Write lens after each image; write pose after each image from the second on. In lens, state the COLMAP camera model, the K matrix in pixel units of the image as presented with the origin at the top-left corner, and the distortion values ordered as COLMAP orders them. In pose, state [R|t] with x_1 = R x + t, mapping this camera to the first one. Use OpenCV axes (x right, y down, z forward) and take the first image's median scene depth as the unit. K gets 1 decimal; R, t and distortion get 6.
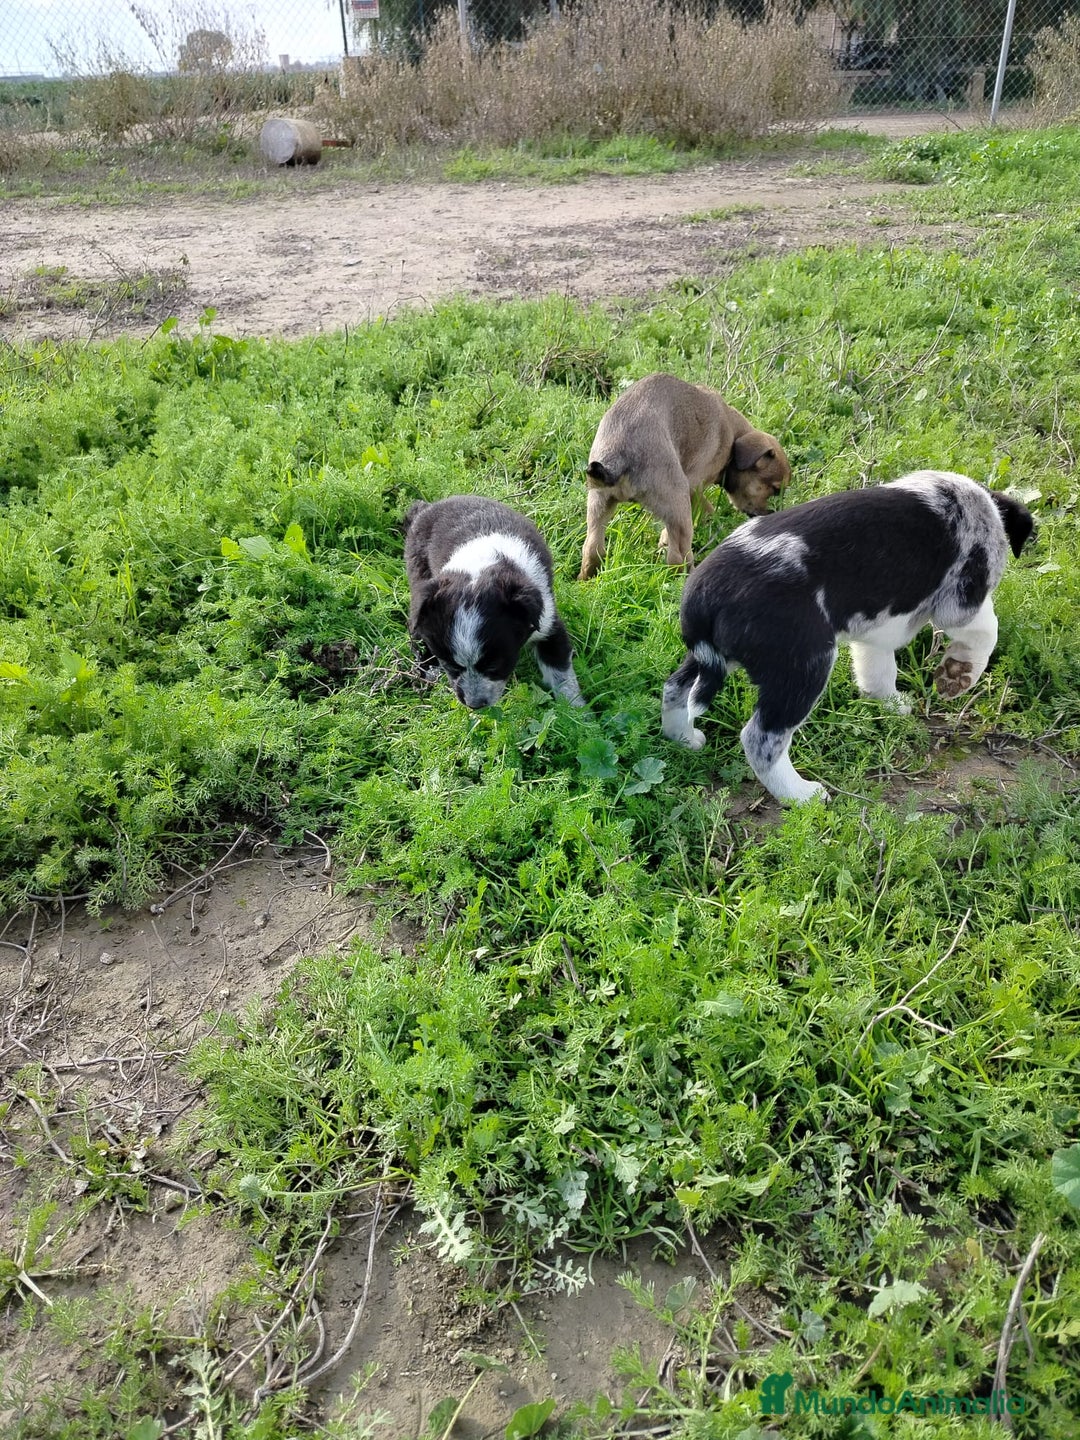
lens RADIAL K [[1029.7, 0, 540.0], [0, 1029.7, 720.0], [0, 0, 1]] dist [0.035903, -0.037145]
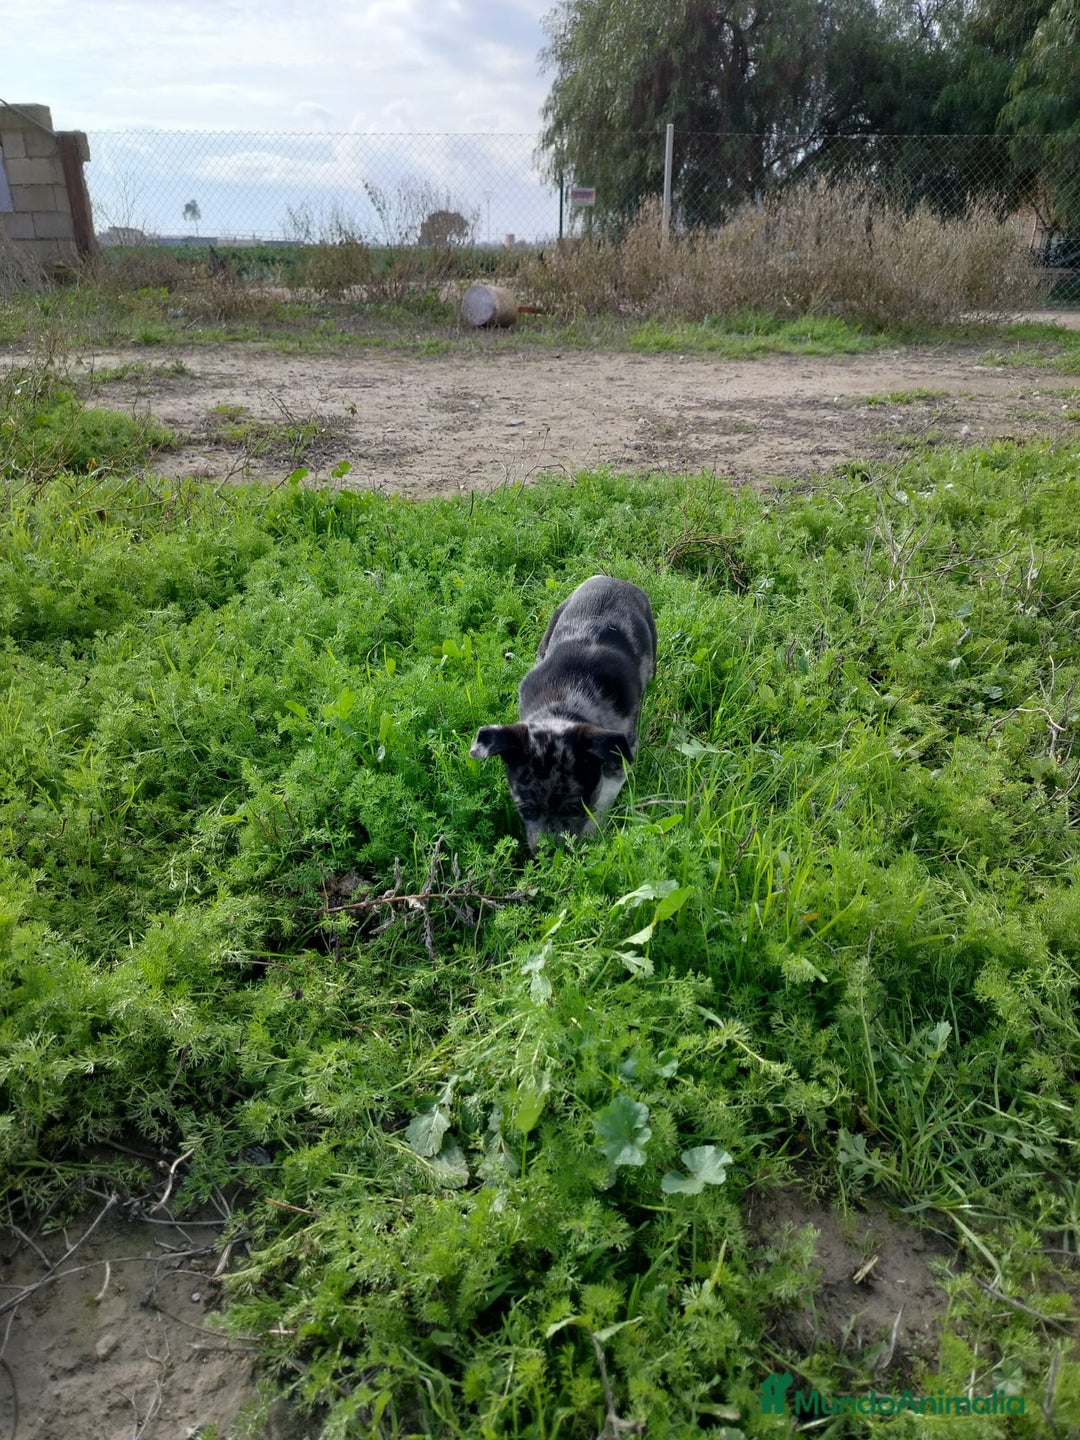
lens RADIAL K [[1009.0, 0, 532.7], [0, 1009.0, 724.6], [0, 0, 1]] dist [0.083618, -0.108930]
pose [[0.982551, 0.111780, -0.148656, 0.036912], [-0.129544, 0.984797, -0.115726, -0.098361], [0.133460, 0.132964, 0.982094, 0.174503]]
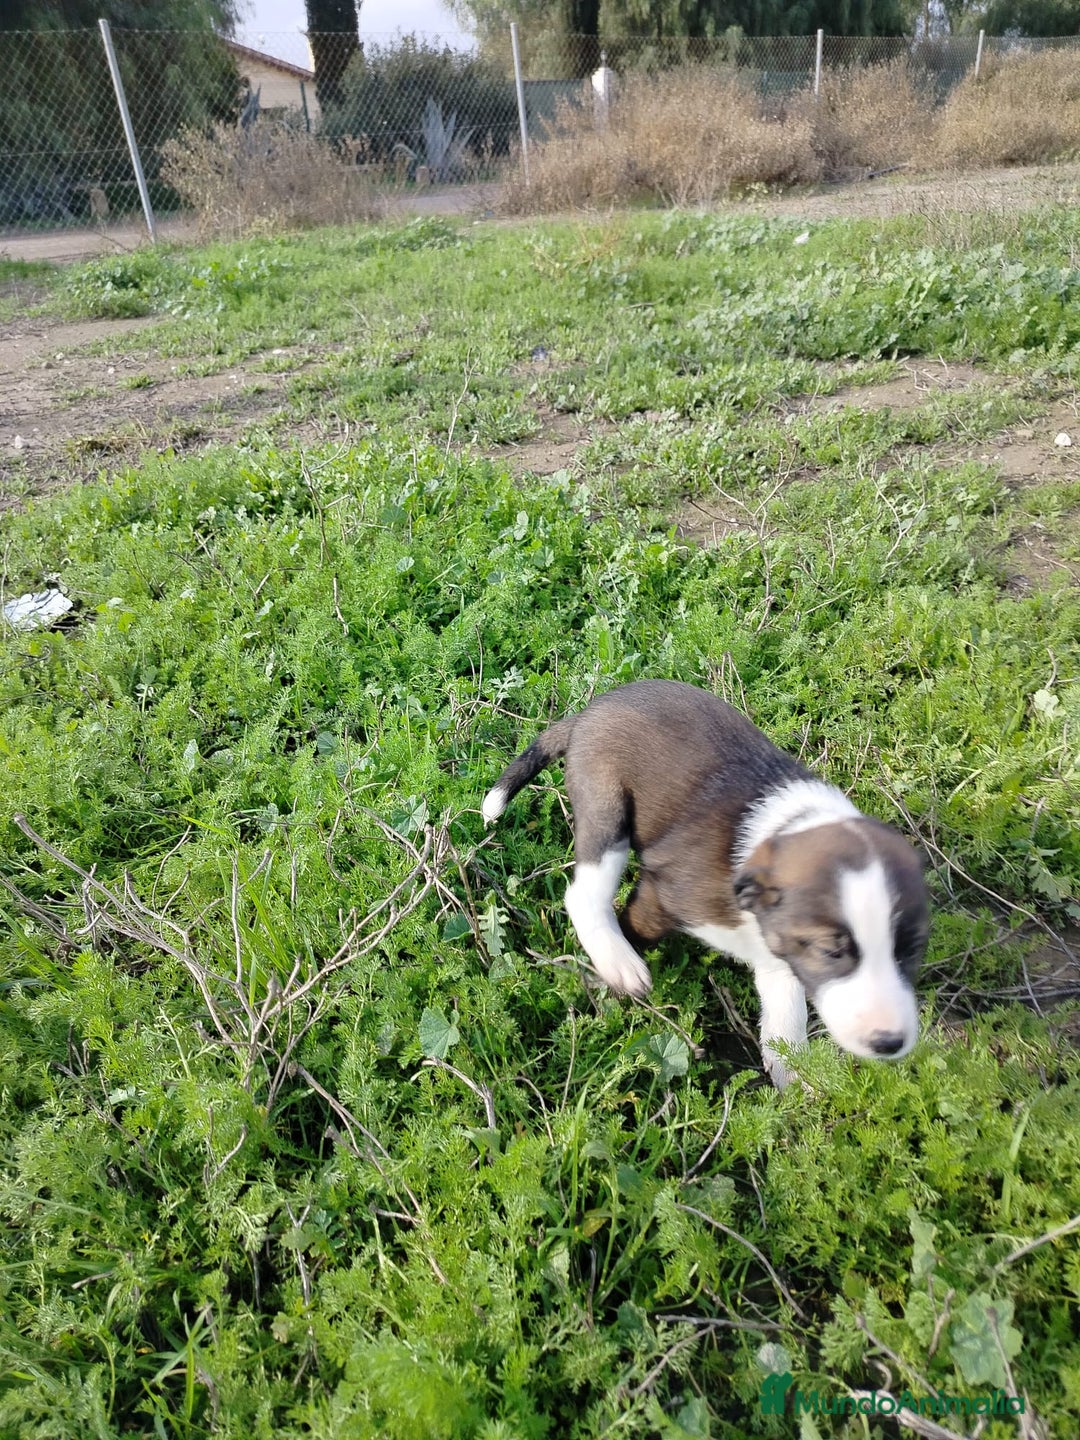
lens RADIAL K [[1025.0, 0, 539.3], [0, 1025.0, 715.3], [0, 0, 1]] dist [0.031045, -0.029292]
pose [[0.751258, -0.336943, 0.567521, 0.140135], [0.385906, 0.921818, 0.036447, -0.503142], [-0.535432, 0.191629, 0.822552, 0.828055]]
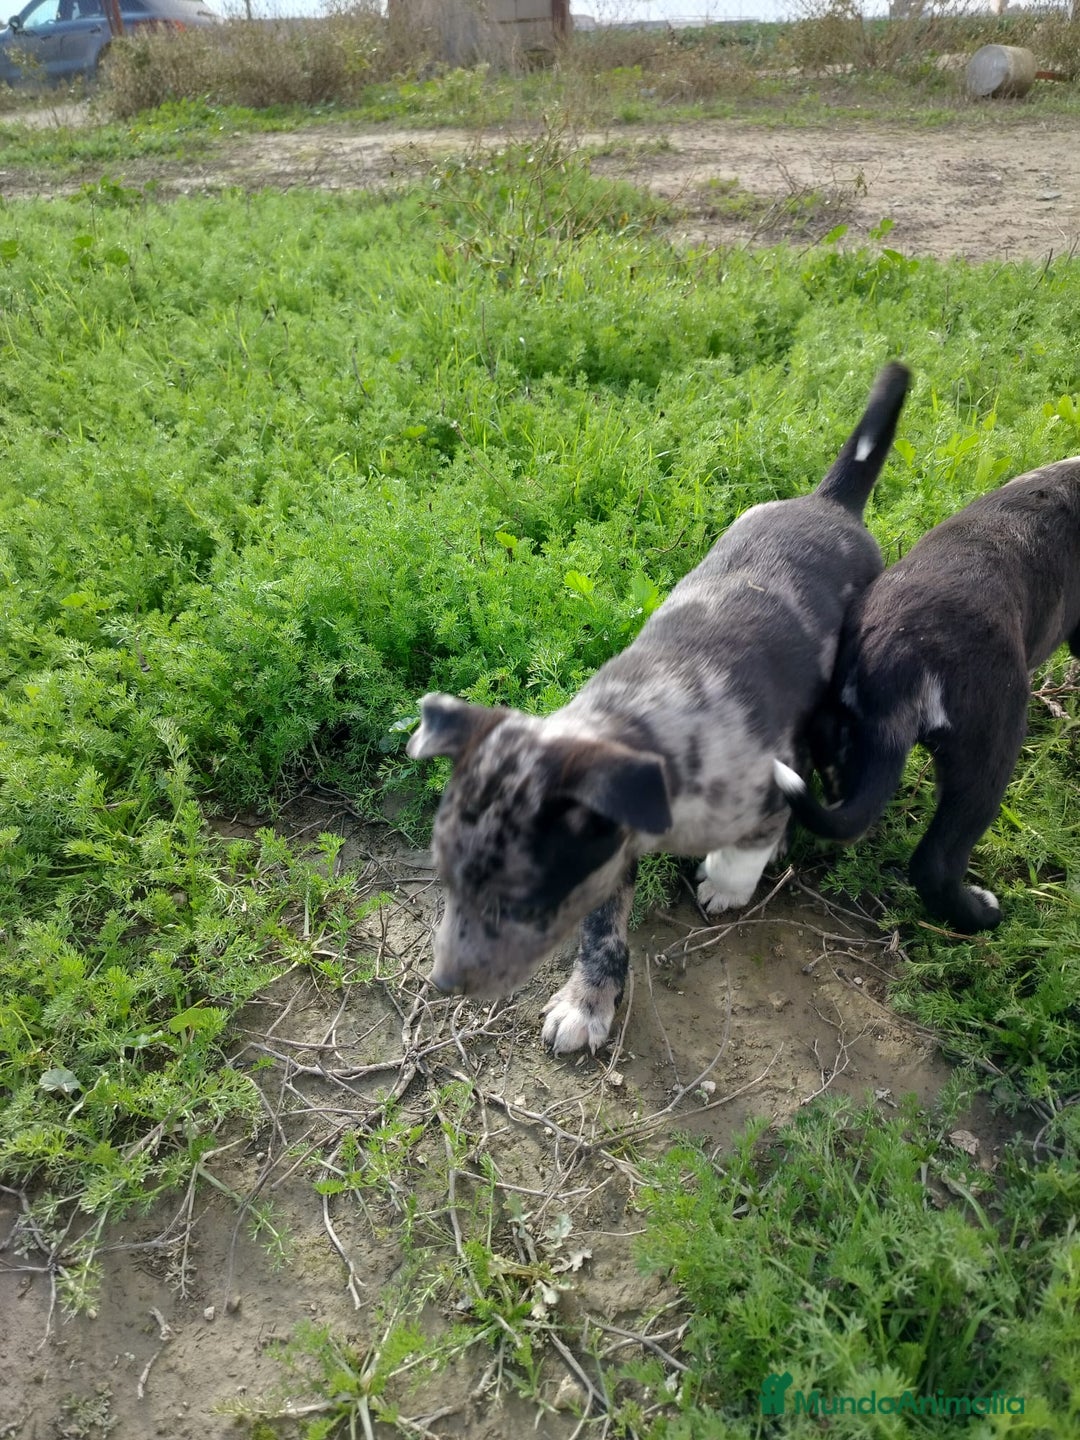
lens RADIAL K [[998.1, 0, 540.0], [0, 998.1, 726.9], [0, 0, 1]] dist [0.055485, -0.065790]
pose [[0.846030, 0.304321, -0.437746, -0.090433], [-0.279044, 0.952395, 0.122798, -0.016088], [0.454277, 0.018260, 0.890673, 0.164616]]
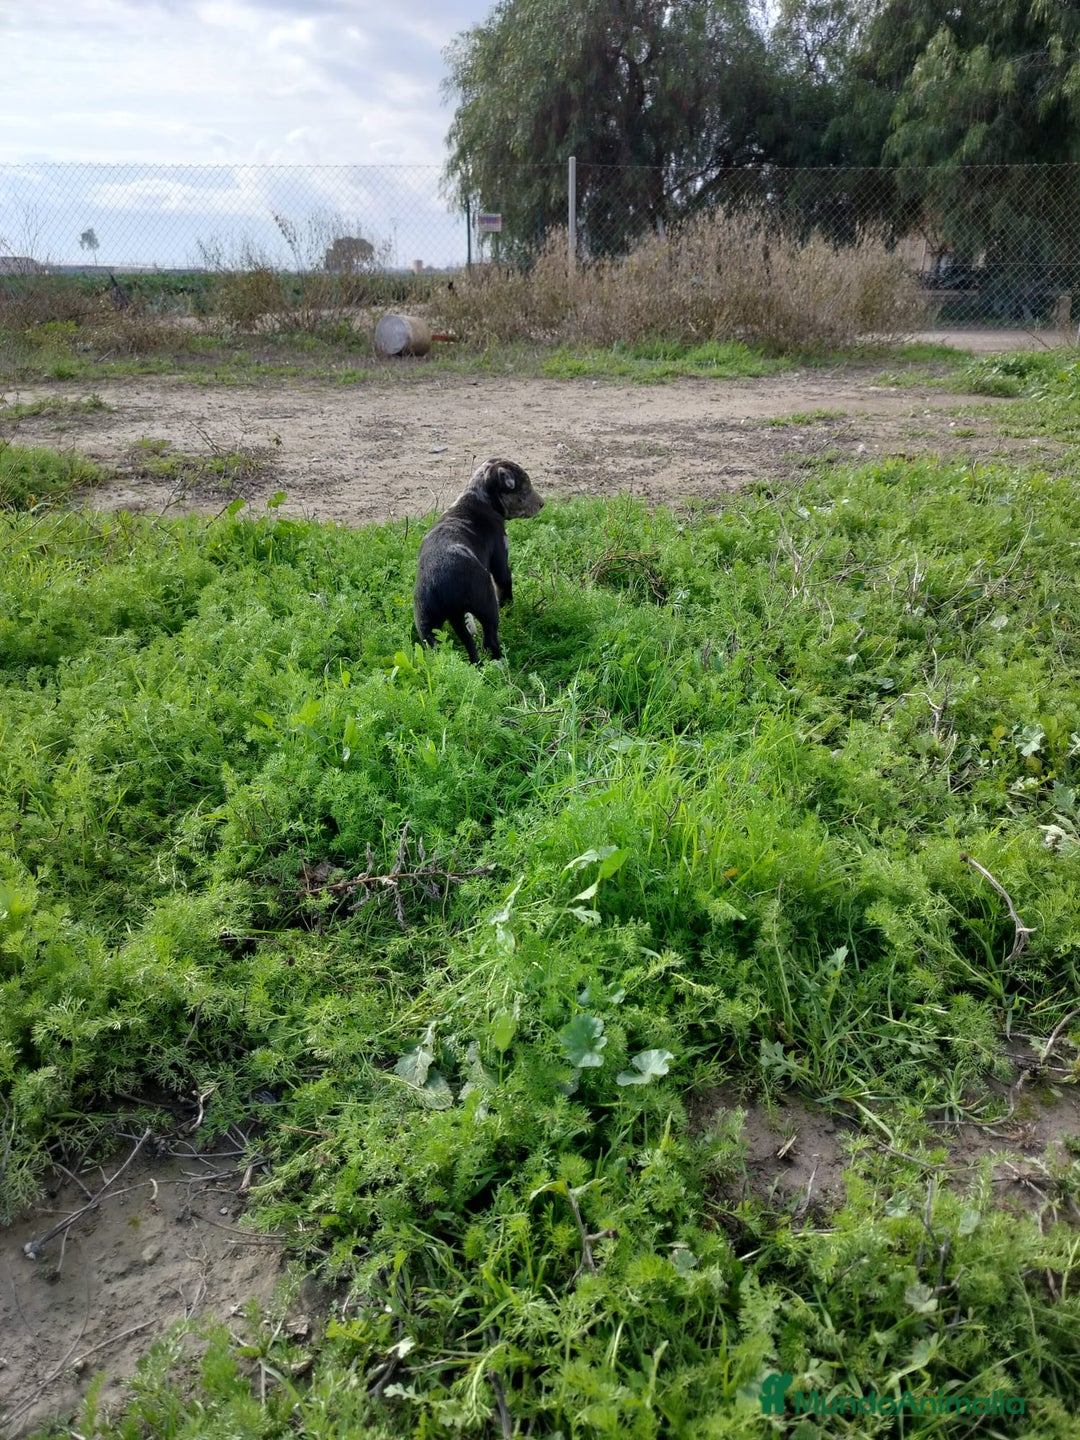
lens RADIAL K [[1014.4, 0, 530.5], [0, 1014.4, 721.7], [0, 0, 1]] dist [0.110131, -0.178074]
pose [[0.994297, 0.067958, -0.082190, 0.034970], [-0.079644, 0.985705, -0.148469, -0.067720], [0.070926, 0.154168, 0.985496, 0.092146]]
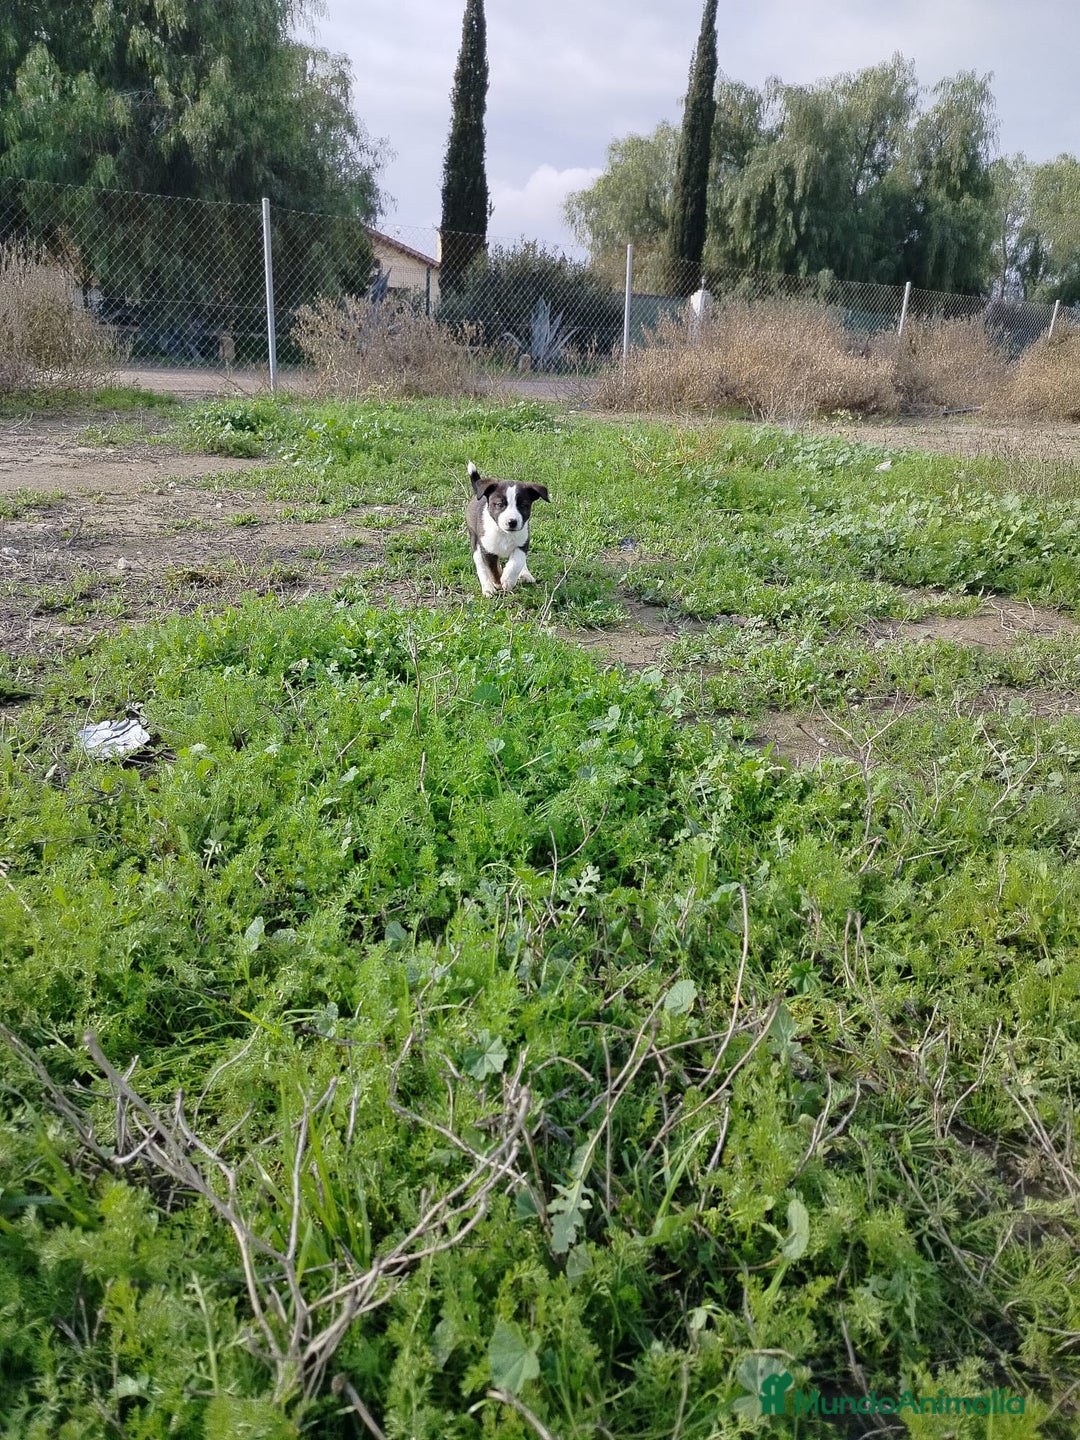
lens RADIAL K [[1024.5, 0, 526.7], [0, 1024.5, 720.7], [0, 0, 1]] dist [0.039201, -0.041352]
pose [[0.807794, -0.134164, 0.573993, 0.136140], [0.245012, 0.962073, -0.119939, -0.565312], [-0.536132, 0.237522, 0.810029, 0.910778]]
